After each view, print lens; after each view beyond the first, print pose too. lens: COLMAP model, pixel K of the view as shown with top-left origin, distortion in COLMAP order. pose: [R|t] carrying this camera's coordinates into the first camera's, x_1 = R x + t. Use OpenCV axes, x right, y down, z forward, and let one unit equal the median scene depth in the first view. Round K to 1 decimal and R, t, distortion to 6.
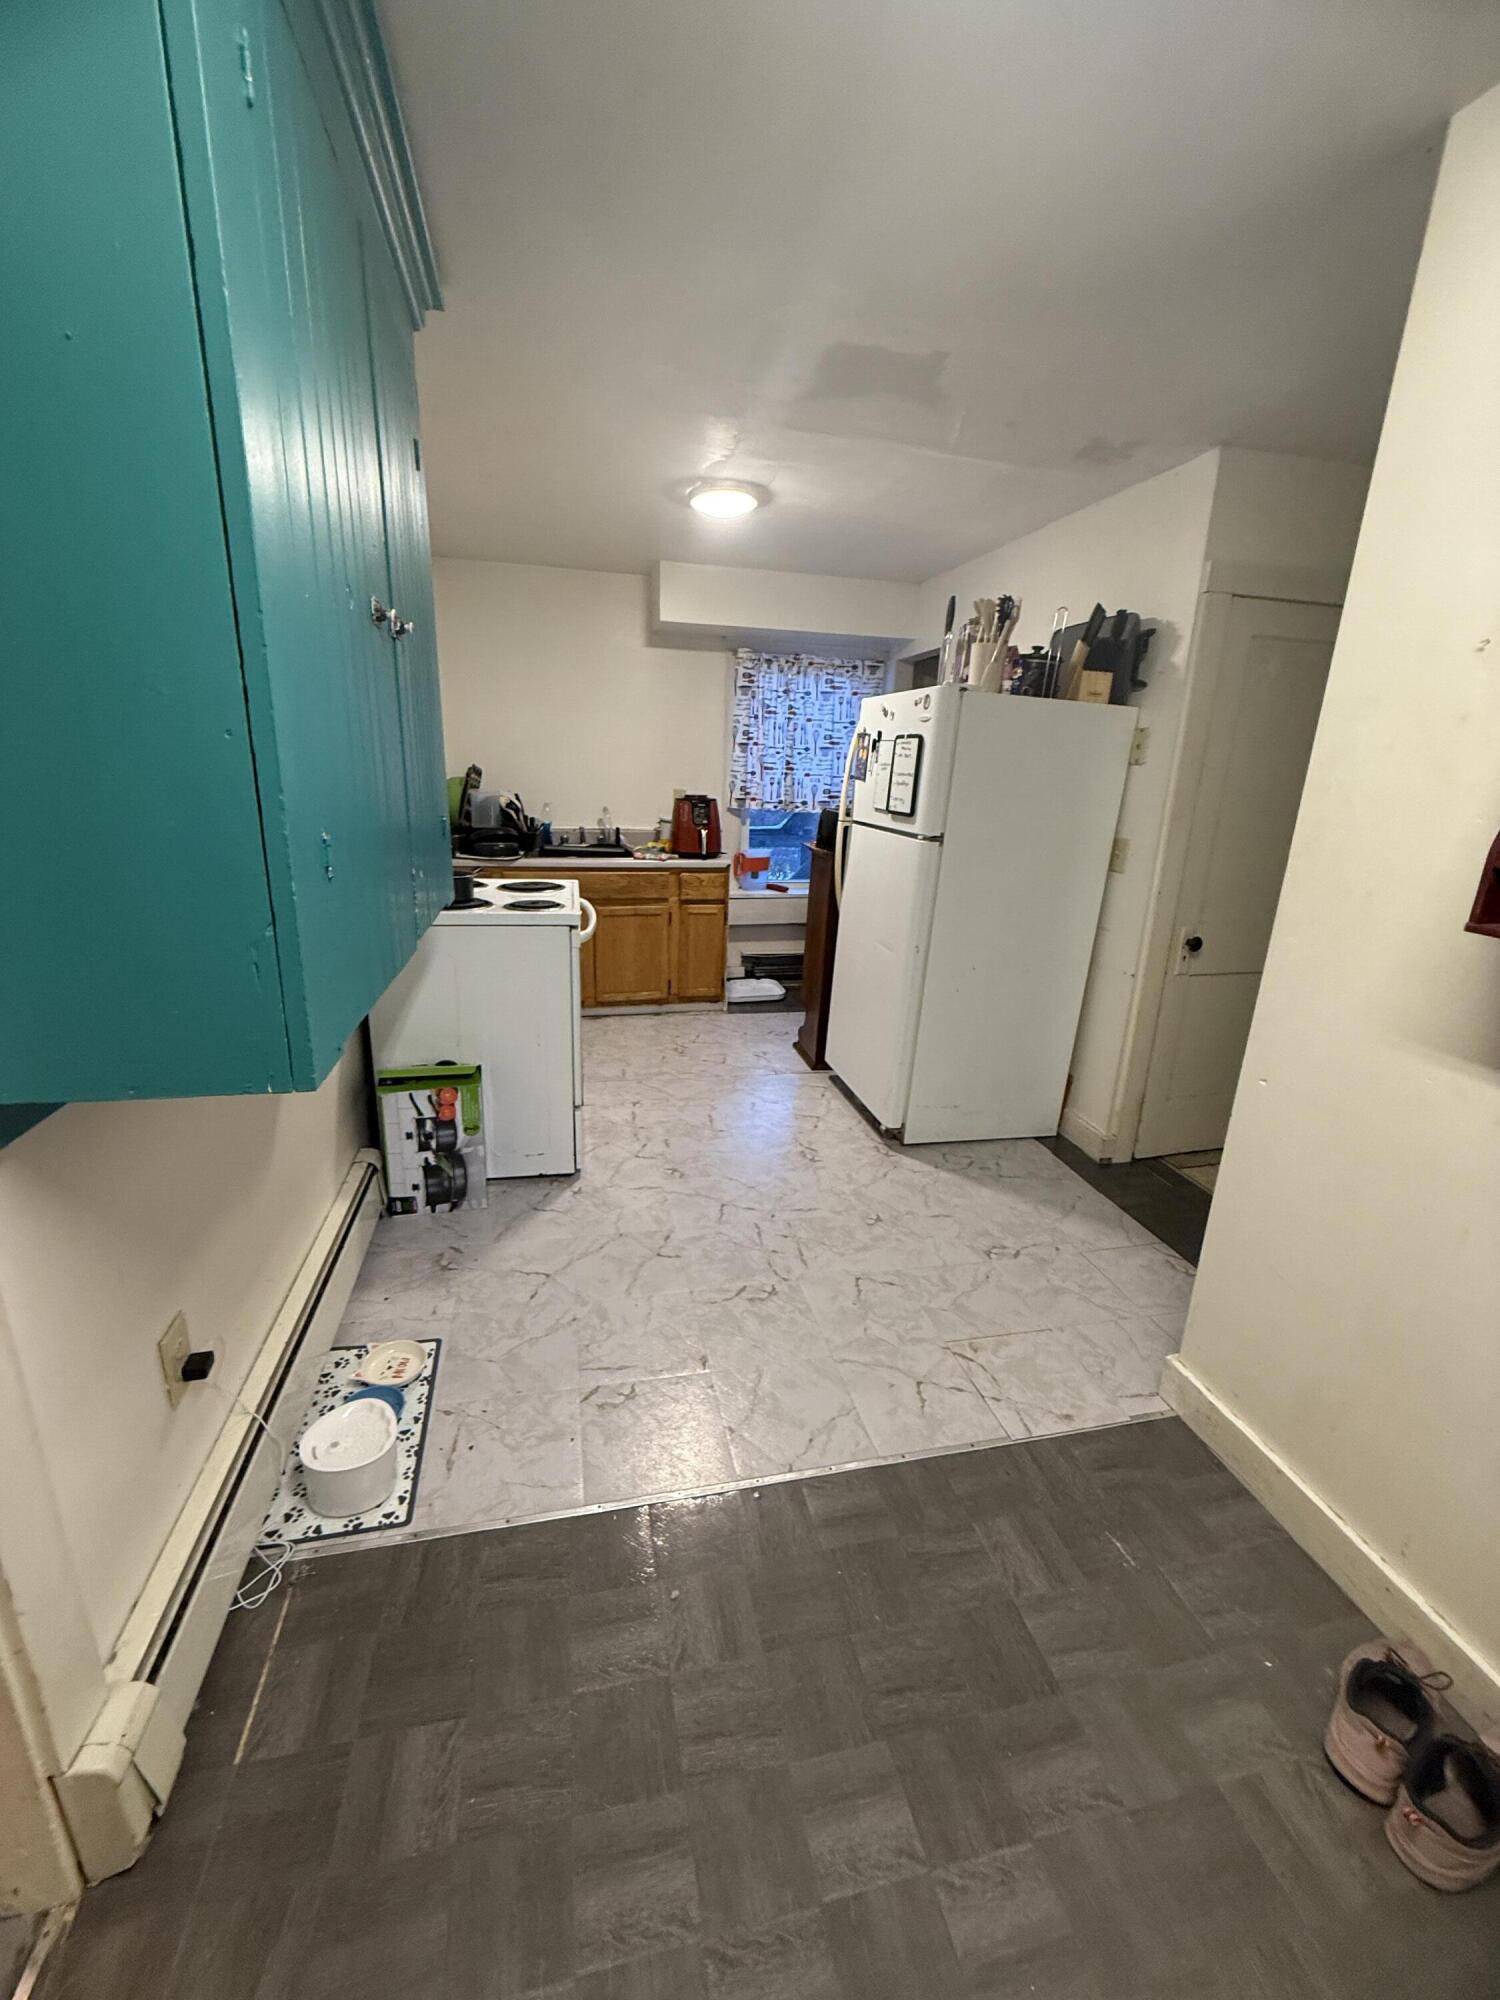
lens RADIAL K [[801.6, 0, 748.5], [0, 801.6, 997.7], [0, 0, 1]] dist [0.000039, -0.000617]
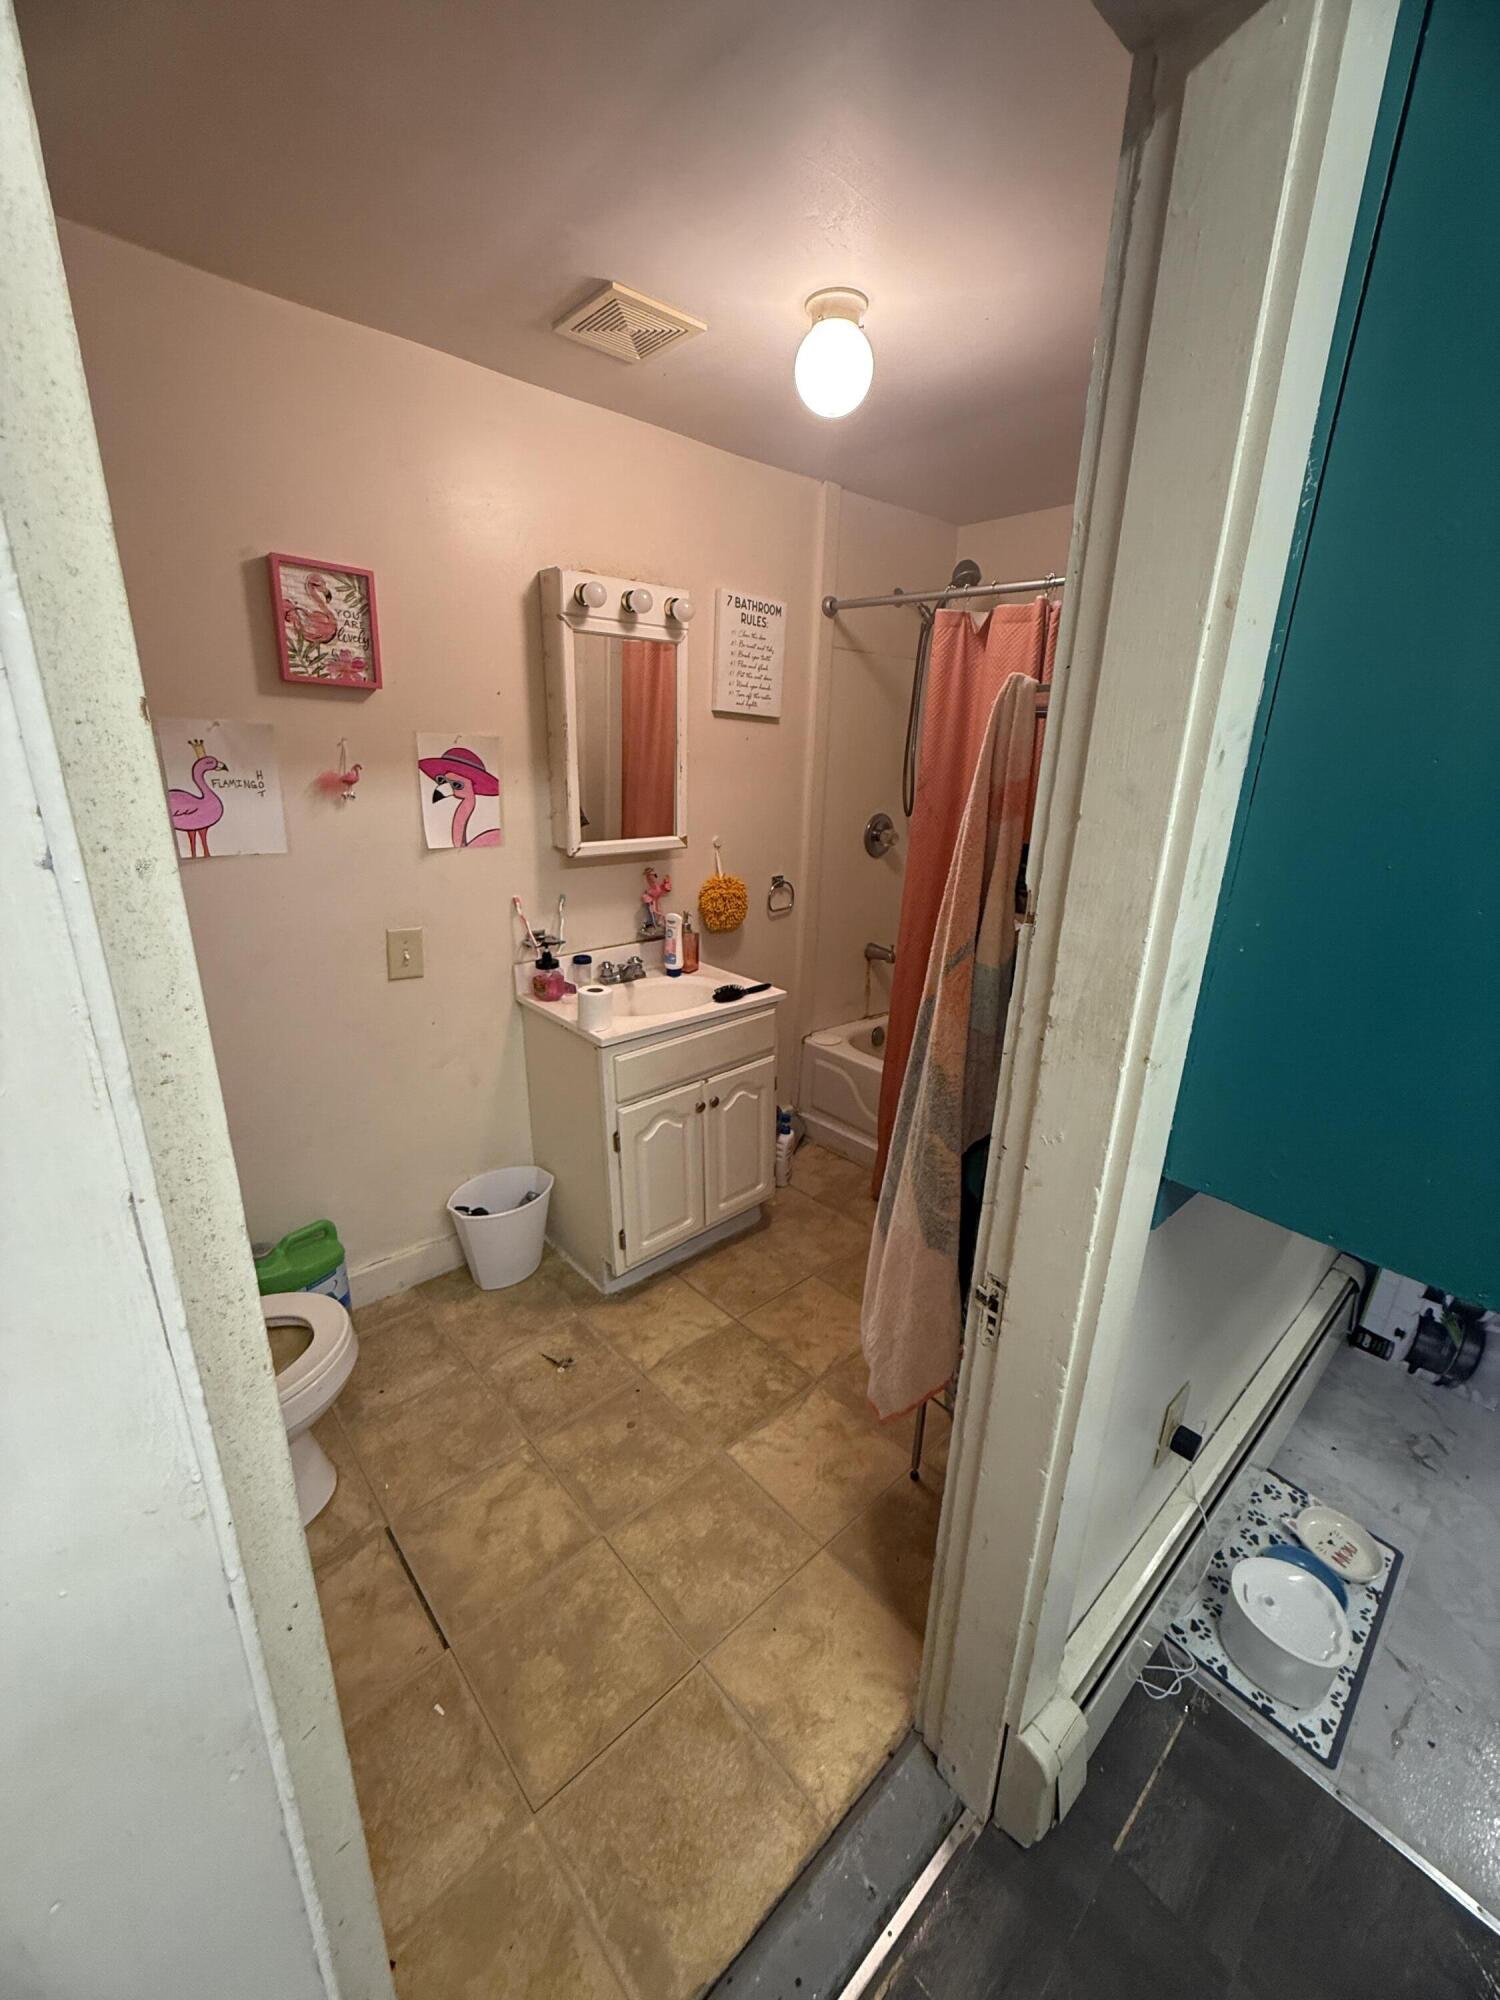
lens RADIAL K [[801.6, 0, 746.2], [0, 801.6, 1000.4], [0, 0, 1]] dist [0.000039, -0.000617]
pose [[0.471737, 0.258414, -0.843022, -0.176384], [-0.257870, 0.954722, 0.148355, -0.045679], [0.843189, 0.147405, 0.517015, -0.031285]]
